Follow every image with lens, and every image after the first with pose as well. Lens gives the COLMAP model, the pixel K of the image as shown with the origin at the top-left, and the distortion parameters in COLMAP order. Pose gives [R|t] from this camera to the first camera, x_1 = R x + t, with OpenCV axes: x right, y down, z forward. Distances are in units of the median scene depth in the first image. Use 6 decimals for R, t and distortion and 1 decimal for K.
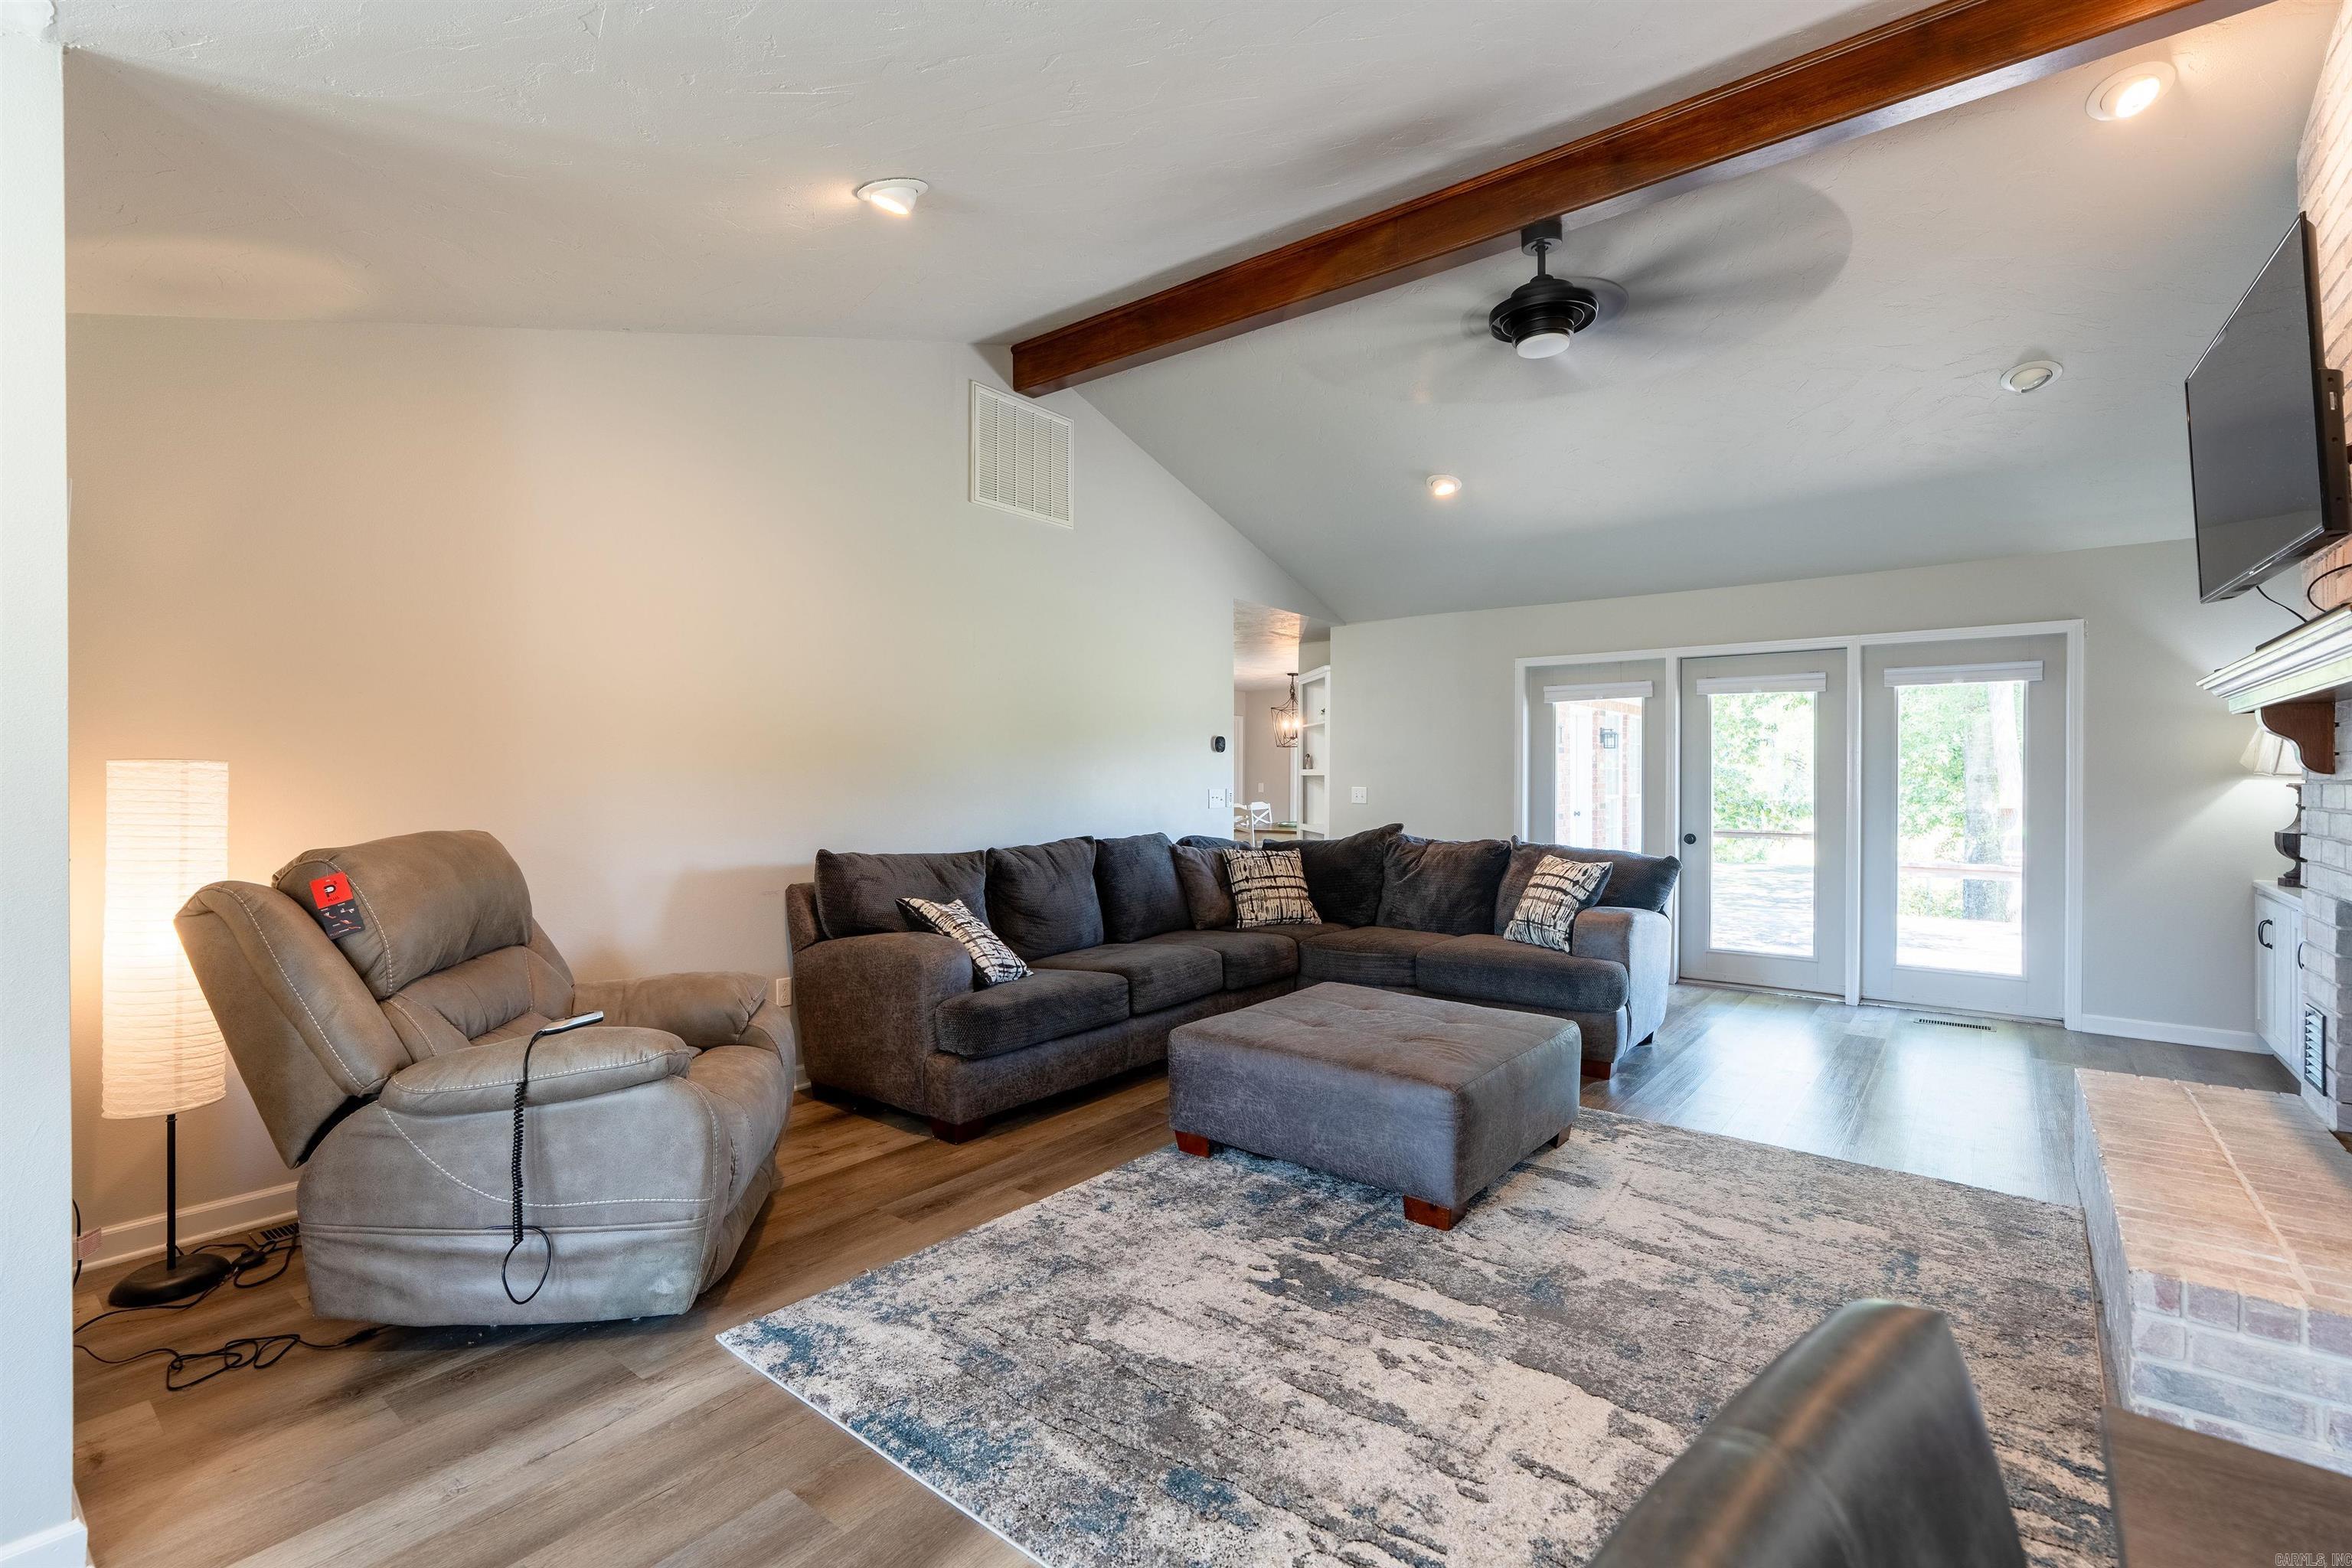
lens RADIAL K [[1054.7, 0, 1168.8], [0, 1054.7, 789.6], [0, 0, 1]] dist [-0.008074, 0.003602]
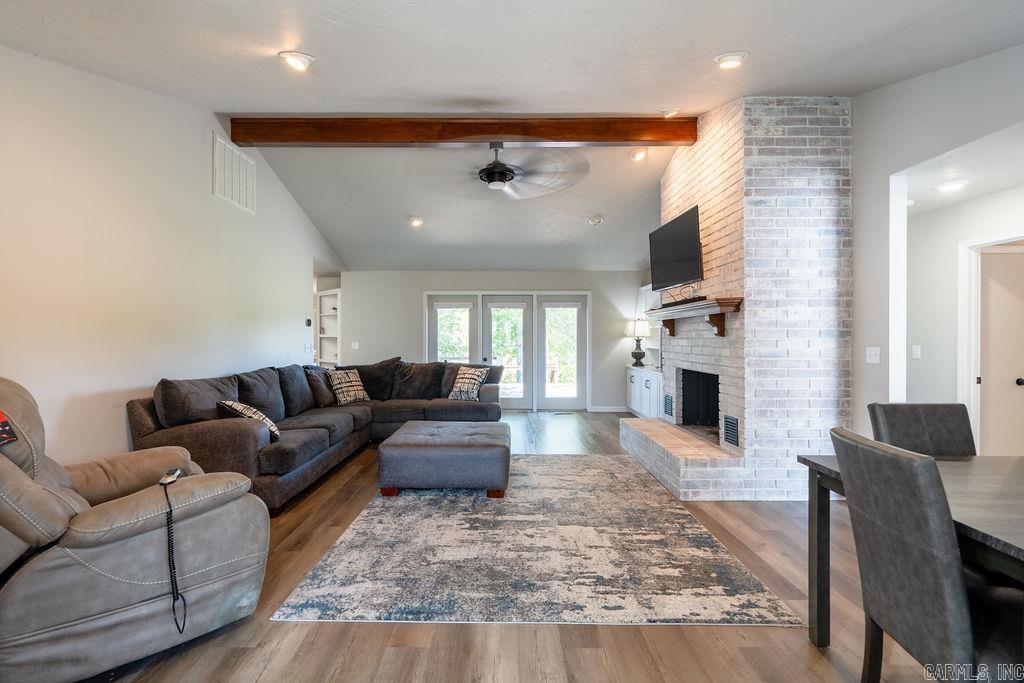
lens RADIAL K [[459.2, 0, 501.8], [0, 459.2, 342.2], [0, 0, 1]] dist [-0.008074, 0.003602]
pose [[0.778385, -0.008493, 0.627730, -0.448686], [0.010017, 0.999949, 0.001109, -0.000721], [-0.627707, 0.005425, 0.778430, 0.033589]]
